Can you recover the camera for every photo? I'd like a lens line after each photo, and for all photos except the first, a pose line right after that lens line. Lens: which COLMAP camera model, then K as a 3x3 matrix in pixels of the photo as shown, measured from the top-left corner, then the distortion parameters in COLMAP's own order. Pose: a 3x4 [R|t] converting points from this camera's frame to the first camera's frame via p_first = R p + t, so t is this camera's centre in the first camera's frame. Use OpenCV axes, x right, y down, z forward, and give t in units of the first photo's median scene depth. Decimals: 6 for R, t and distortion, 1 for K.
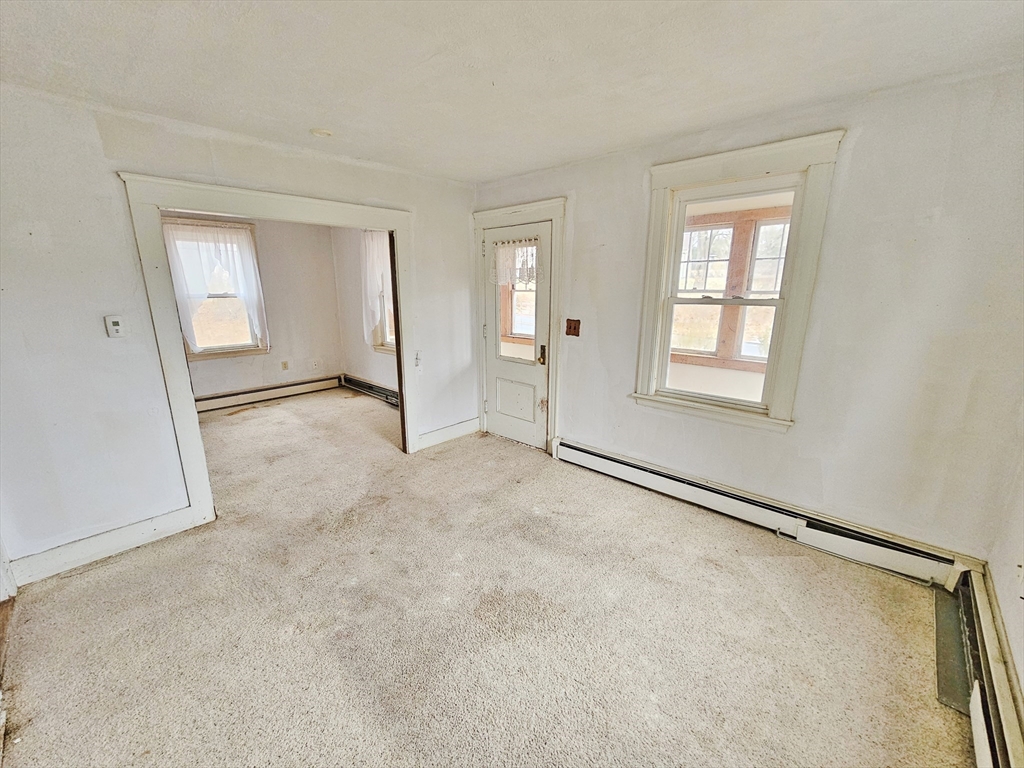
lens RADIAL K [[419.8, 0, 506.0], [0, 419.8, 394.2], [0, 0, 1]] dist [-0.004019, -0.001638]
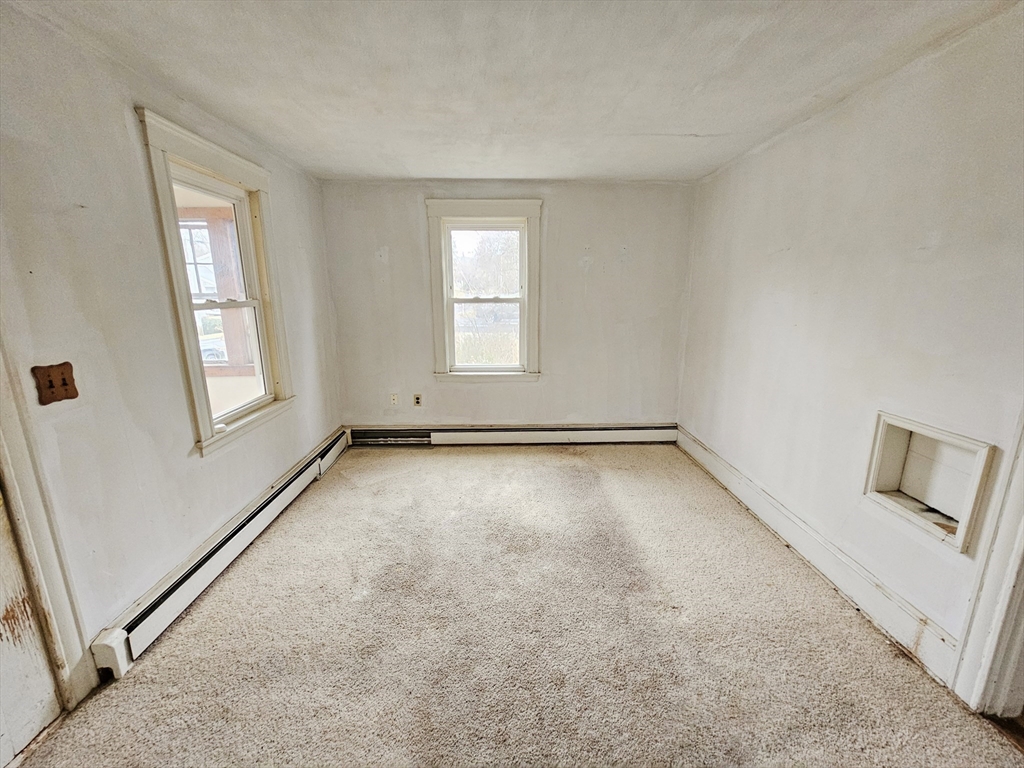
lens RADIAL K [[419.8, 0, 511.3], [0, 419.8, 388.9], [0, 0, 1]] dist [-0.004019, -0.001638]
pose [[-0.705624, -0.160324, 0.690211, -0.405223], [0.178447, 0.902466, 0.392060, -0.206807], [-0.685749, 0.399813, -0.608192, 0.819617]]
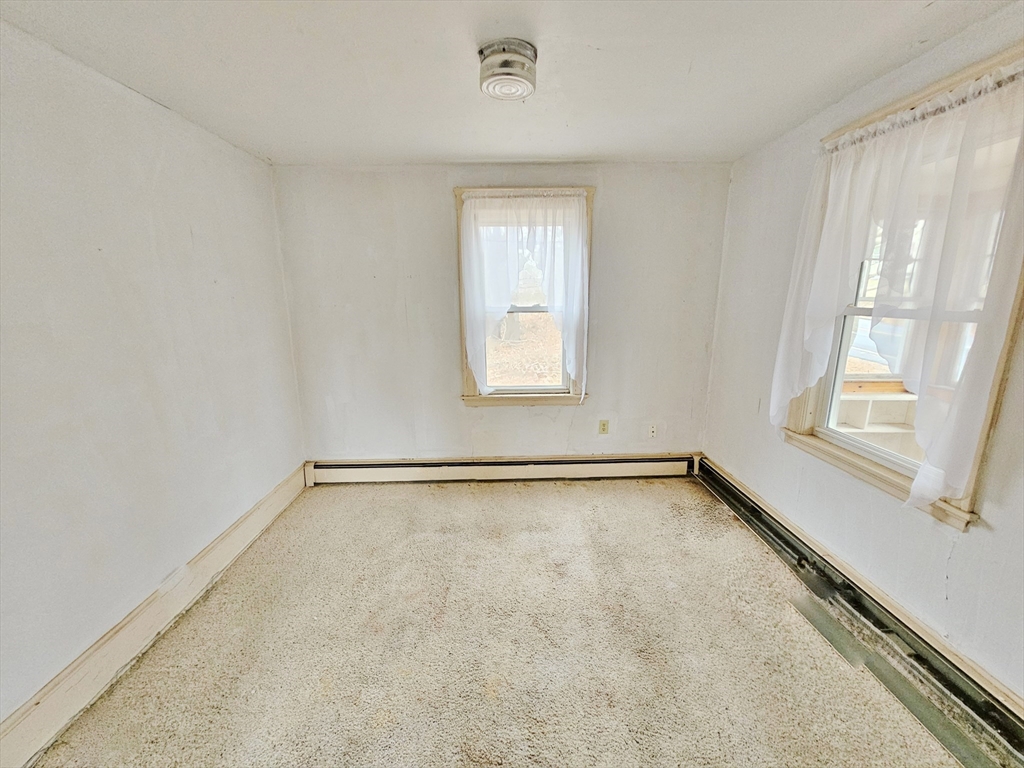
lens RADIAL K [[419.8, 0, 510.0], [0, 419.8, 388.8], [0, 0, 1]] dist [-0.004019, -0.001638]
pose [[0.707254, 0.146969, -0.691514, -0.323051], [-0.169923, 0.984817, 0.035514, -0.178853], [0.686235, 0.092386, 0.721489, 0.705527]]
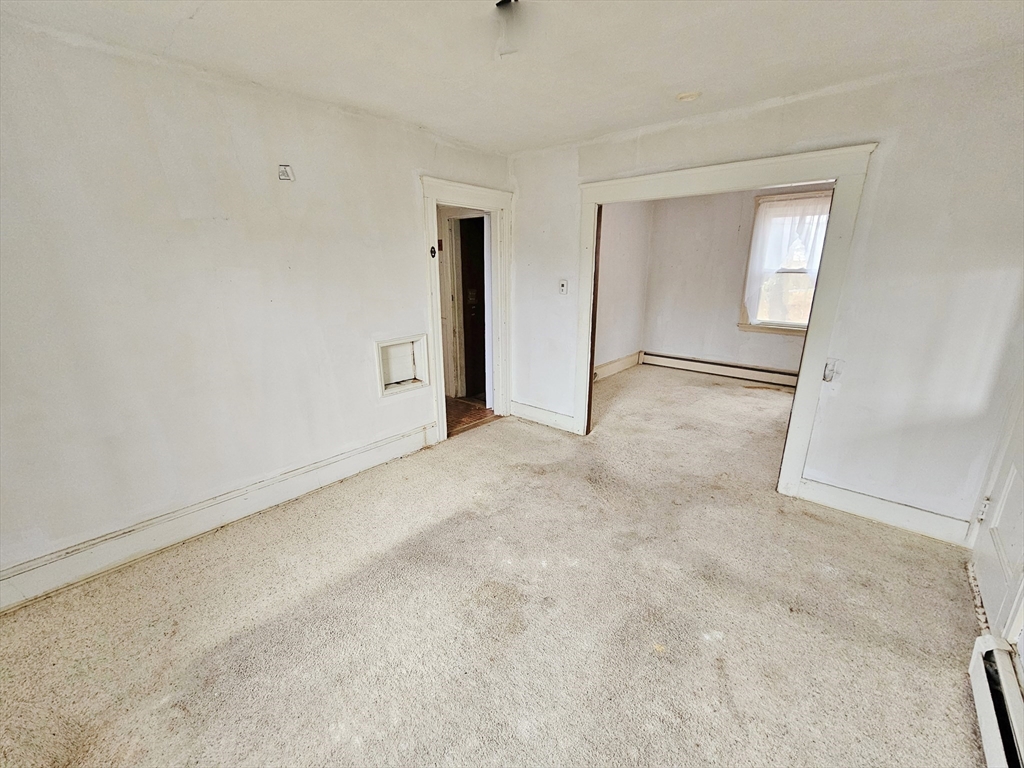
lens RADIAL K [[419.8, 0, 510.9], [0, 419.8, 388.1], [0, 0, 1]] dist [-0.004019, -0.001638]
pose [[0.040732, 0.289103, -0.956431, 0.393119], [-0.248168, 0.930157, 0.270592, -0.108369], [0.967860, 0.226334, 0.109633, 0.418204]]
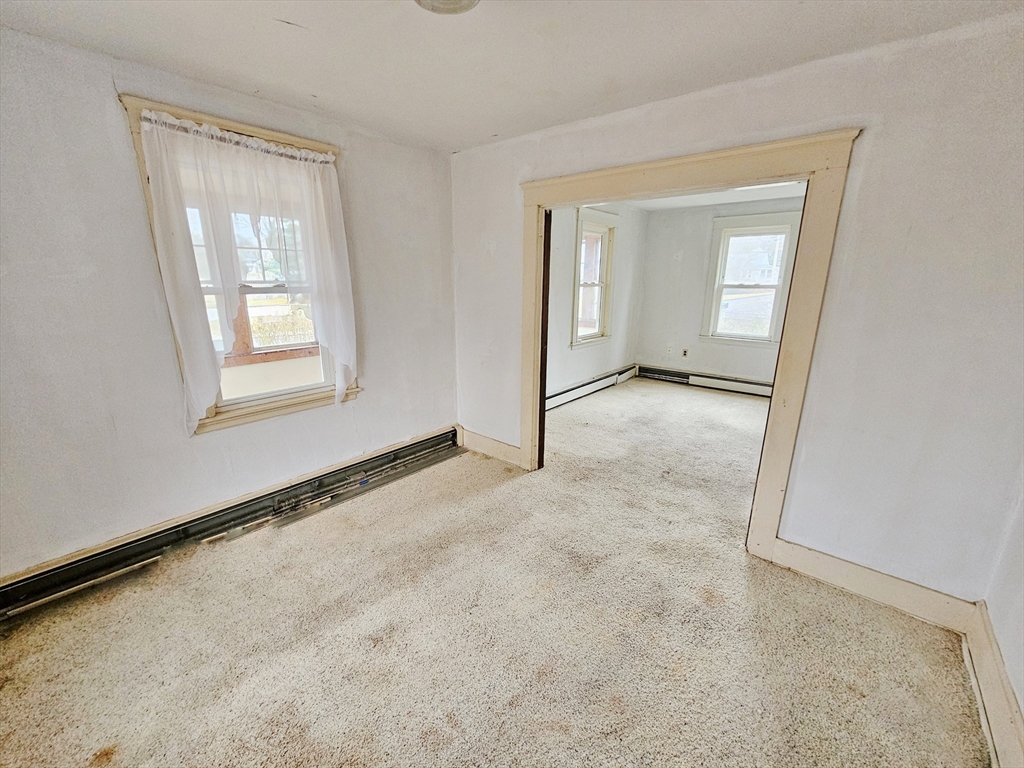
lens RADIAL K [[419.8, 0, 506.2], [0, 419.8, 397.2], [0, 0, 1]] dist [-0.004019, -0.001638]
pose [[-0.047694, -0.271817, 0.961166, -1.025192], [0.246087, 0.929404, 0.275046, -0.252715], [-0.968074, 0.249648, 0.022564, 1.001784]]
